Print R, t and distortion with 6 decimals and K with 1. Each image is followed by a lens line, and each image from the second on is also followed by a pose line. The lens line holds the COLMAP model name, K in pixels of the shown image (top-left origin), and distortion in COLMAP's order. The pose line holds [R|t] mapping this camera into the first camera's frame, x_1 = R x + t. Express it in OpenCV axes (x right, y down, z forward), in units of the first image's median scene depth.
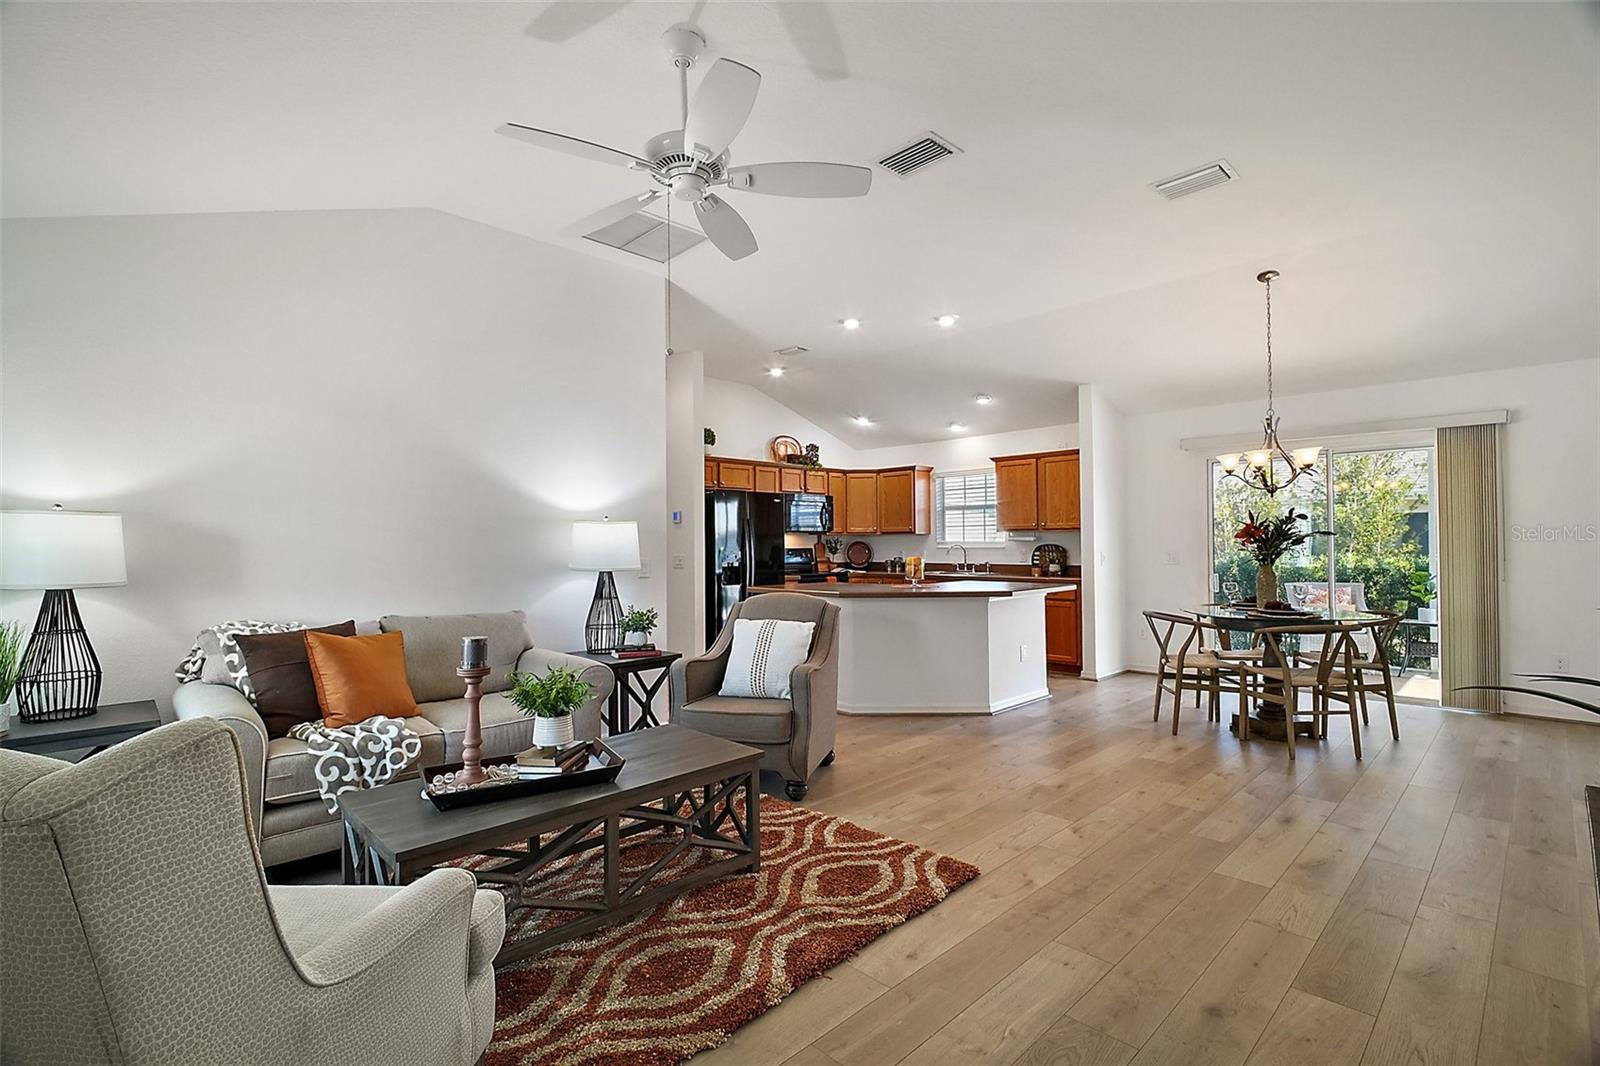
lens RADIAL K [[730.5, 0, 798.6], [0, 730.5, 533.5], [0, 0, 1]] dist [0.000754, 0.000092]
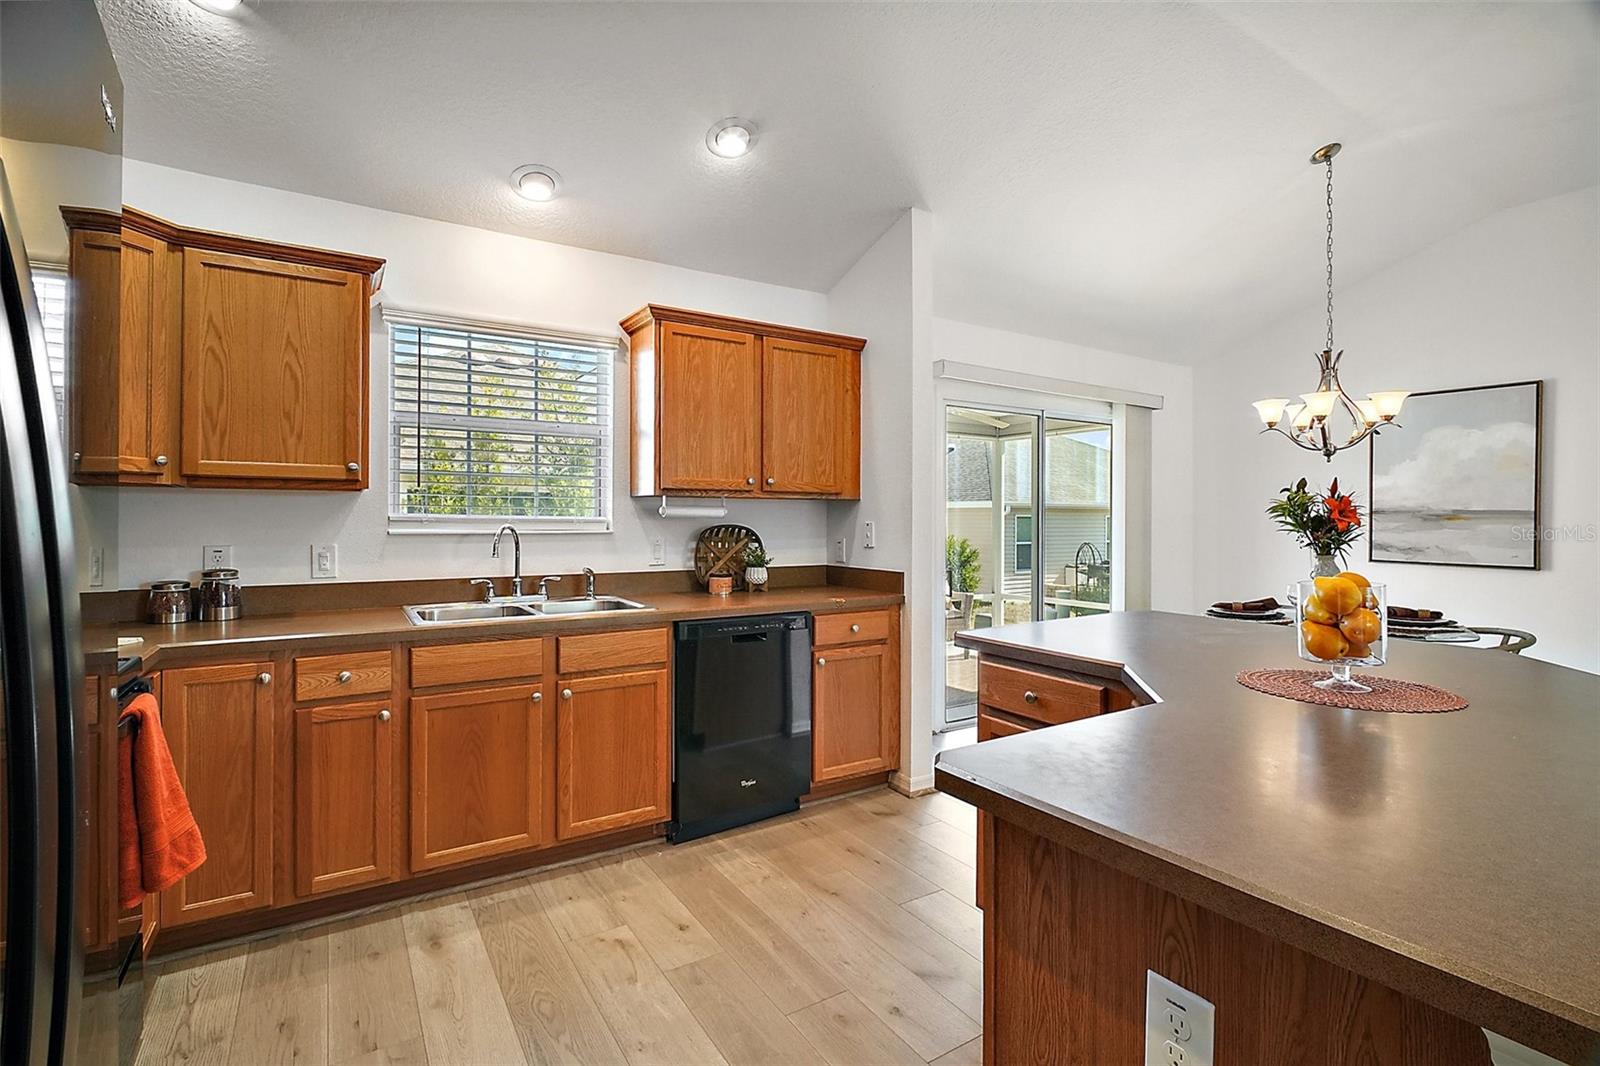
lens RADIAL K [[749.8, 0, 793.9], [0, 749.8, 522.7], [0, 0, 1]] dist [0.002551, 0.000056]
pose [[0.207000, 0.001724, 0.978339, -0.123525], [-0.015122, 0.999885, 0.001437, 0.012370], [-0.978224, -0.015091, 0.207002, 0.900586]]
